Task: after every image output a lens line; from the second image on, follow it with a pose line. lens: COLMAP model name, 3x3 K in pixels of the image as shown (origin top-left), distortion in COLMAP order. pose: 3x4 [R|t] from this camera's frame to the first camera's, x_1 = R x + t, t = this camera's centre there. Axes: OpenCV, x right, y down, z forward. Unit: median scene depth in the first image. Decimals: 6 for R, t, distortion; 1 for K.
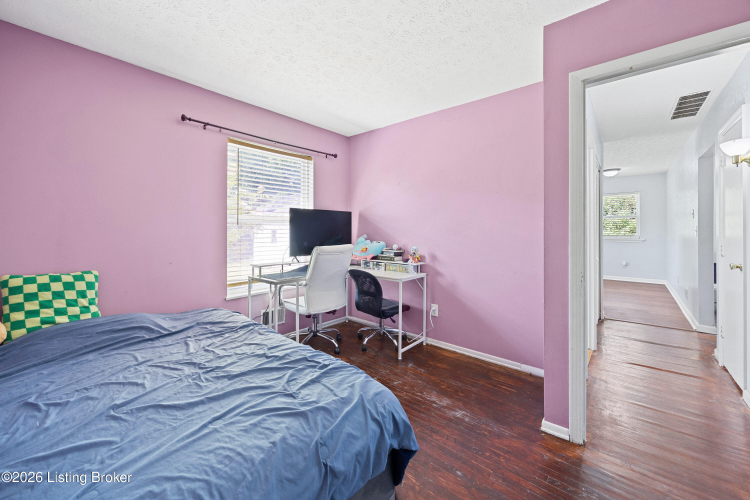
lens RADIAL K [[291.1, 0, 380.3], [0, 291.1, 228.1], [0, 0, 1]] dist [-0.002030, 0.000400]
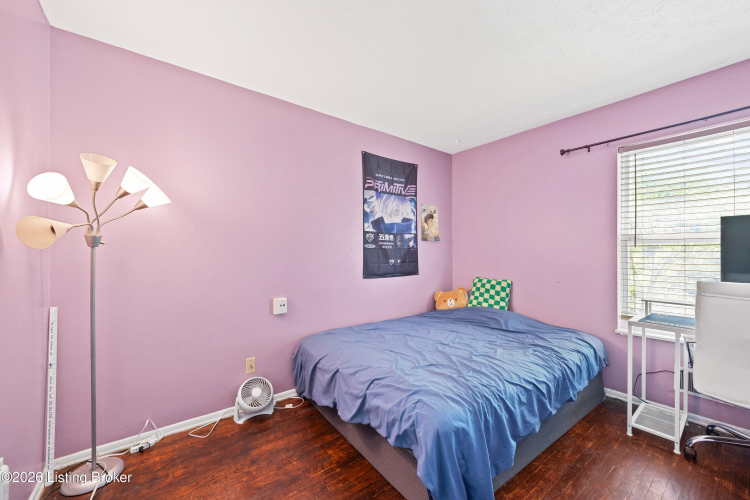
lens RADIAL K [[291.1, 0, 375.6], [0, 291.1, 253.1], [0, 0, 1]] dist [-0.002030, 0.000400]
pose [[-0.206258, -0.001700, -0.978496, 0.815103], [0.006402, 0.999975, -0.003087, 0.005191], [0.978477, -0.006901, -0.206242, 0.777514]]
